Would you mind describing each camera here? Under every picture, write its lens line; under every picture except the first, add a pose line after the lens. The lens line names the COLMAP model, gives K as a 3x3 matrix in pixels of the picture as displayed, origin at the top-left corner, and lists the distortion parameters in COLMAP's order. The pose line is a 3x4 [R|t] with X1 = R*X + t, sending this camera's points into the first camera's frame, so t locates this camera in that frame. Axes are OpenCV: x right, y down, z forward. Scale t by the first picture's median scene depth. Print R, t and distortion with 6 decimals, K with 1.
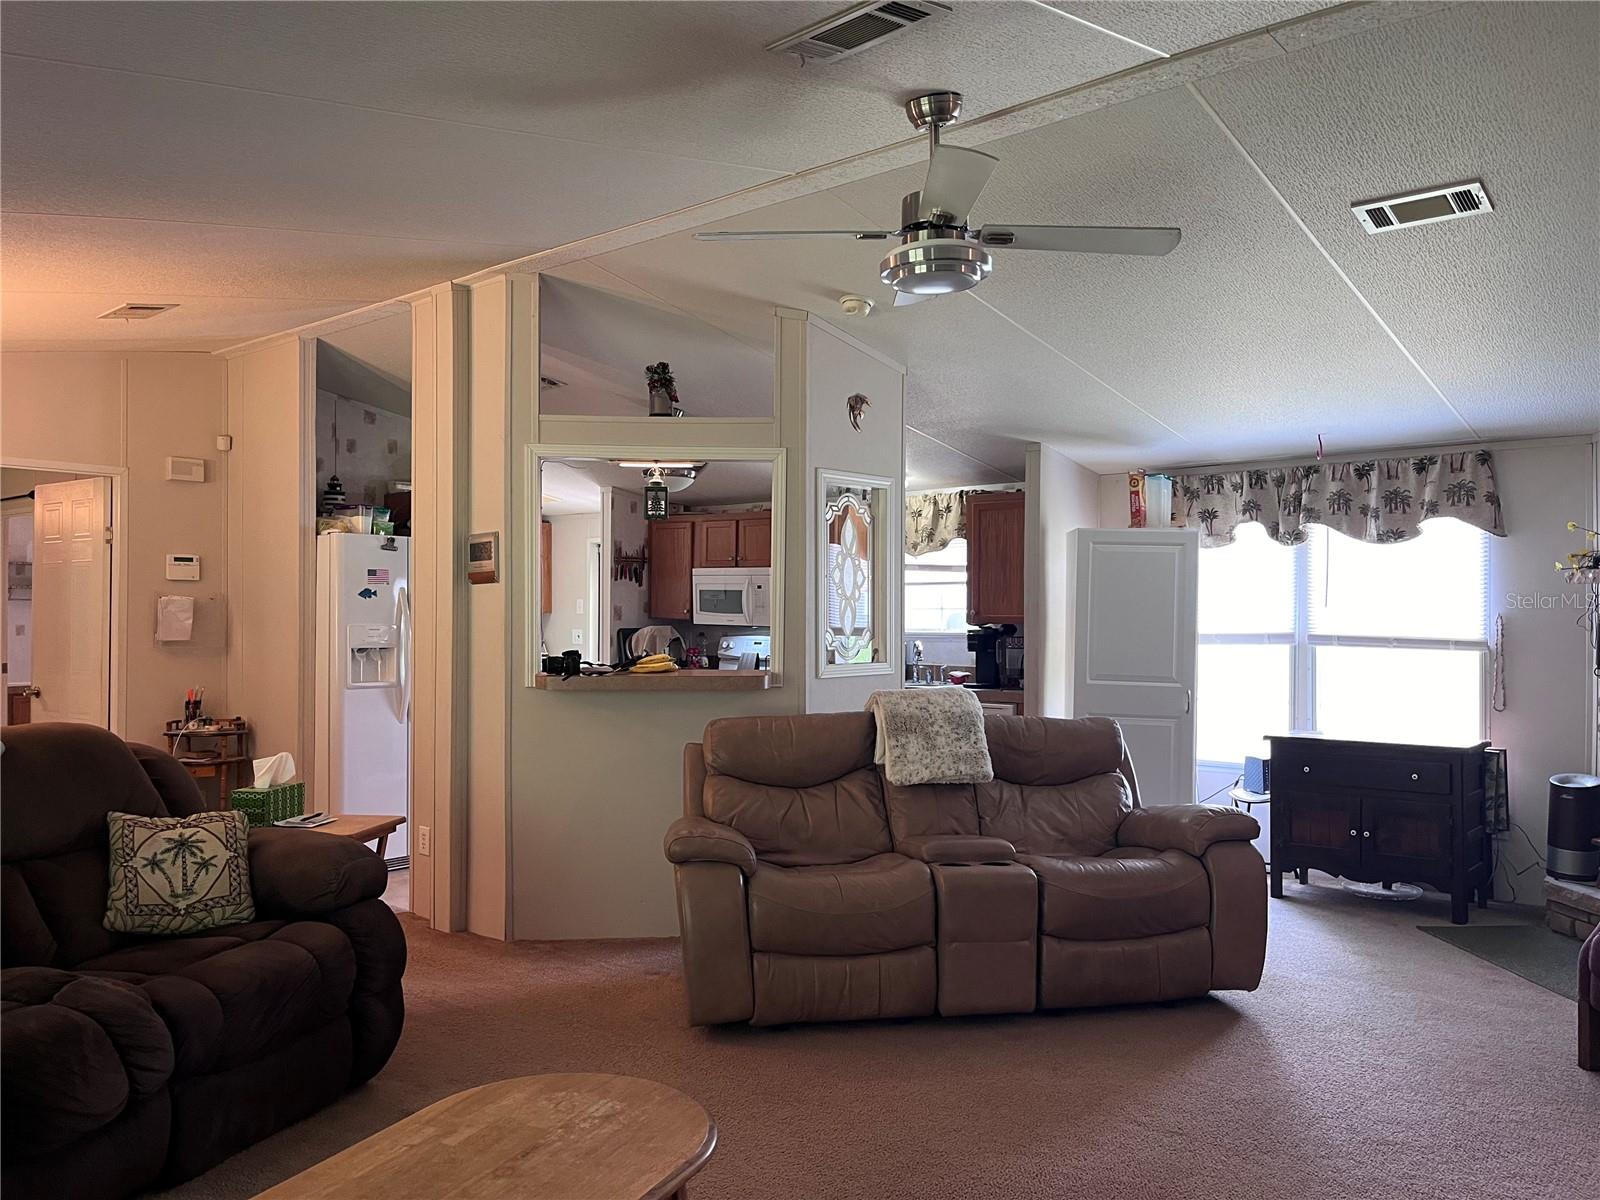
lens RADIAL K [[1209.3, 0, 810.9], [0, 1209.3, 600.7], [0, 0, 1]] dist [0.068916, -0.103274]
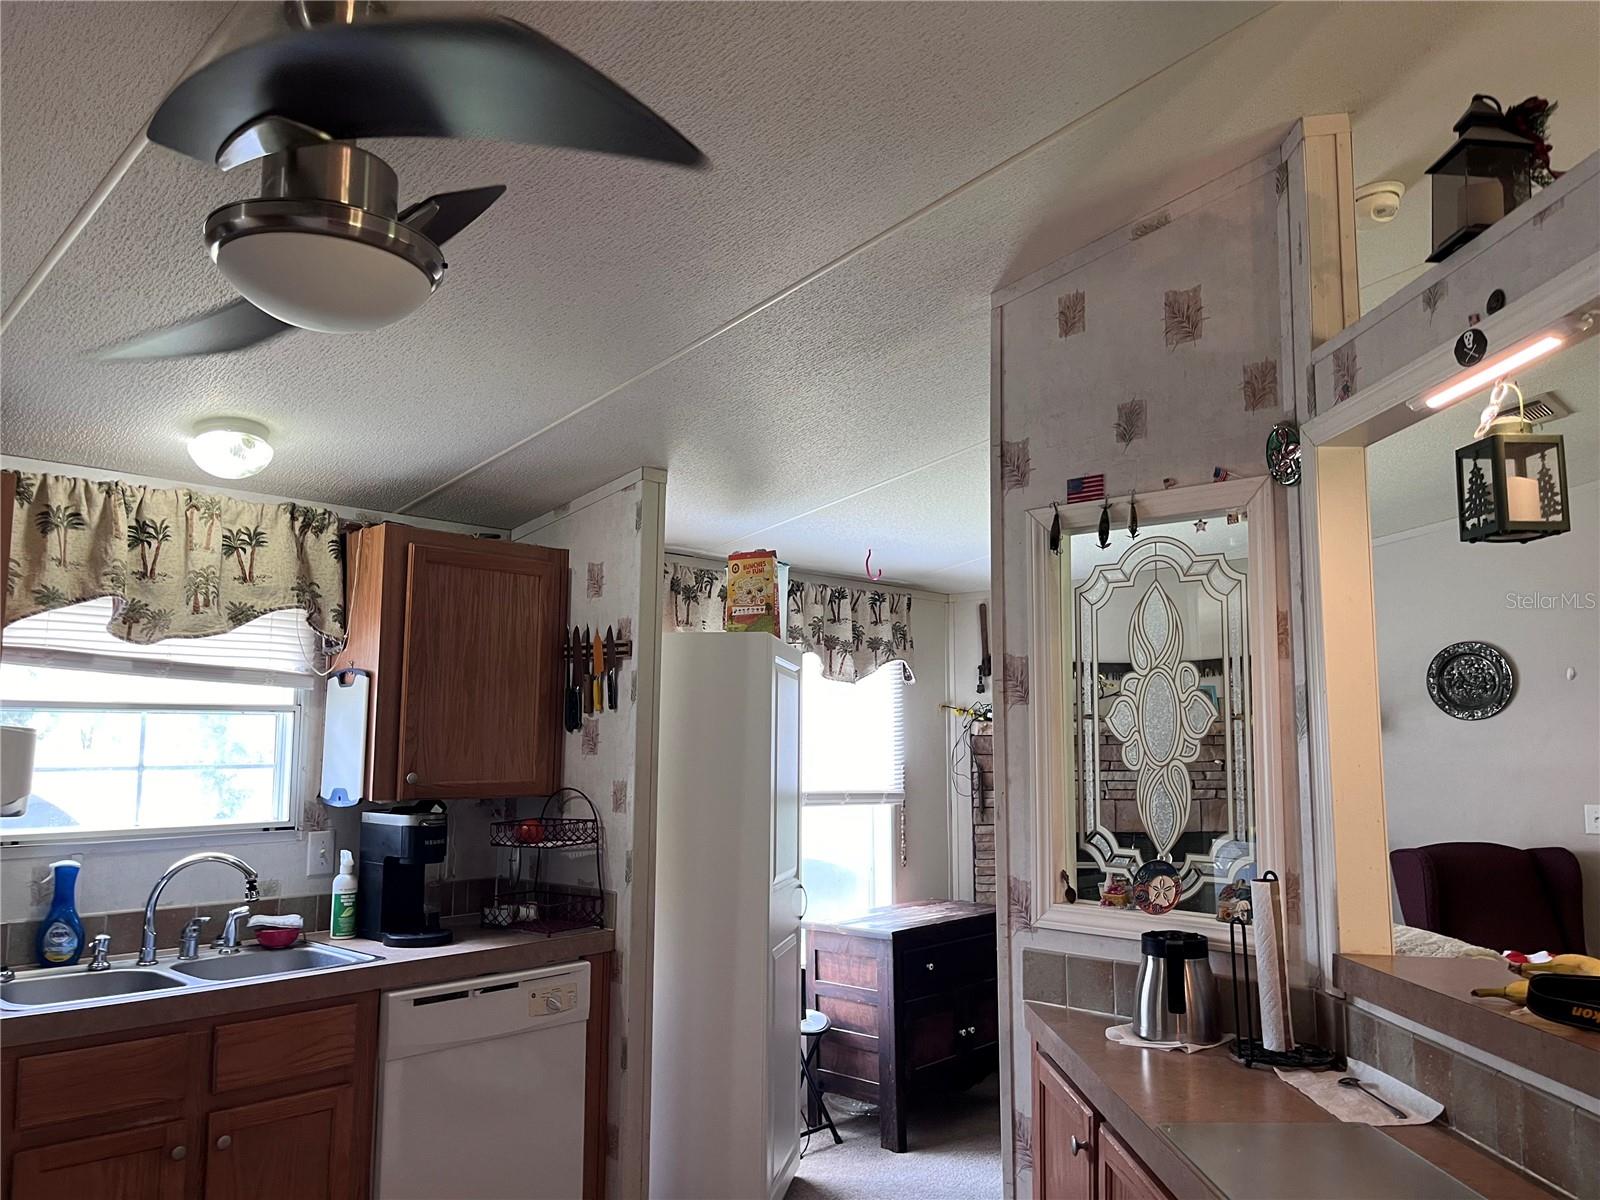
lens RADIAL K [[1209.3, 0, 810.9], [0, 1209.3, 600.7], [0, 0, 1]] dist [0.068916, -0.103274]
pose [[0.046436, 0.106329, 0.993246, -0.389535], [-0.021530, 0.994194, -0.105424, -0.014029], [-0.998689, -0.016489, 0.048455, 0.972734]]
